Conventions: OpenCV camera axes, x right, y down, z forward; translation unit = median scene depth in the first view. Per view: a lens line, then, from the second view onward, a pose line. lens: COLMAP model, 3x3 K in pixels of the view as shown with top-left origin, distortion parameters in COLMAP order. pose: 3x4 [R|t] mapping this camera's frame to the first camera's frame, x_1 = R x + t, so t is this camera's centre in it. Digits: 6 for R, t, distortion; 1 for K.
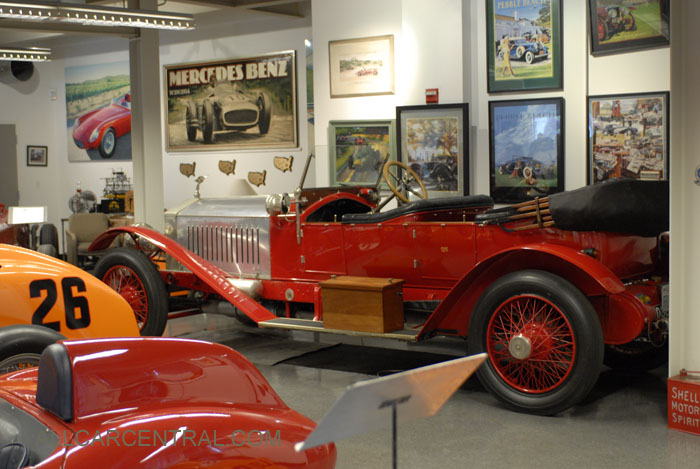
lens RADIAL K [[1032.9, 0, 349.3], [0, 1032.9, 233.4], [0, 0, 1]] dist [-0.027668, 0.000000]
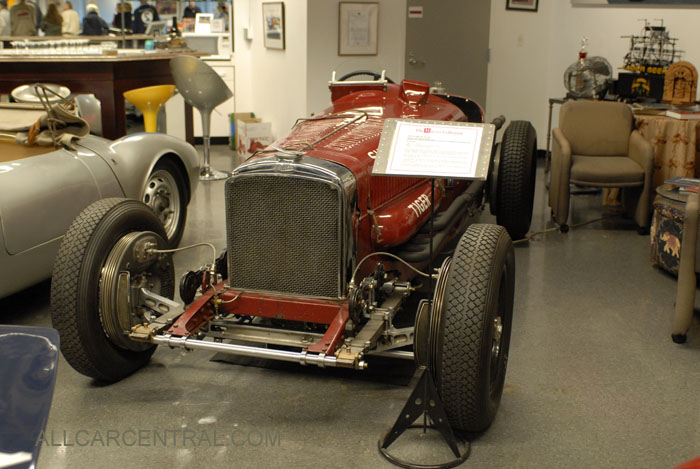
lens RADIAL K [[868.5, 0, 349.3], [0, 868.5, 234.2], [0, 0, 1]] dist [-0.051688, 0.000000]
pose [[0.874126, 0.150125, -0.461916, -0.135264], [-0.063248, 0.978118, 0.198204, -0.030725], [0.481564, -0.144040, 0.864493, 0.491928]]
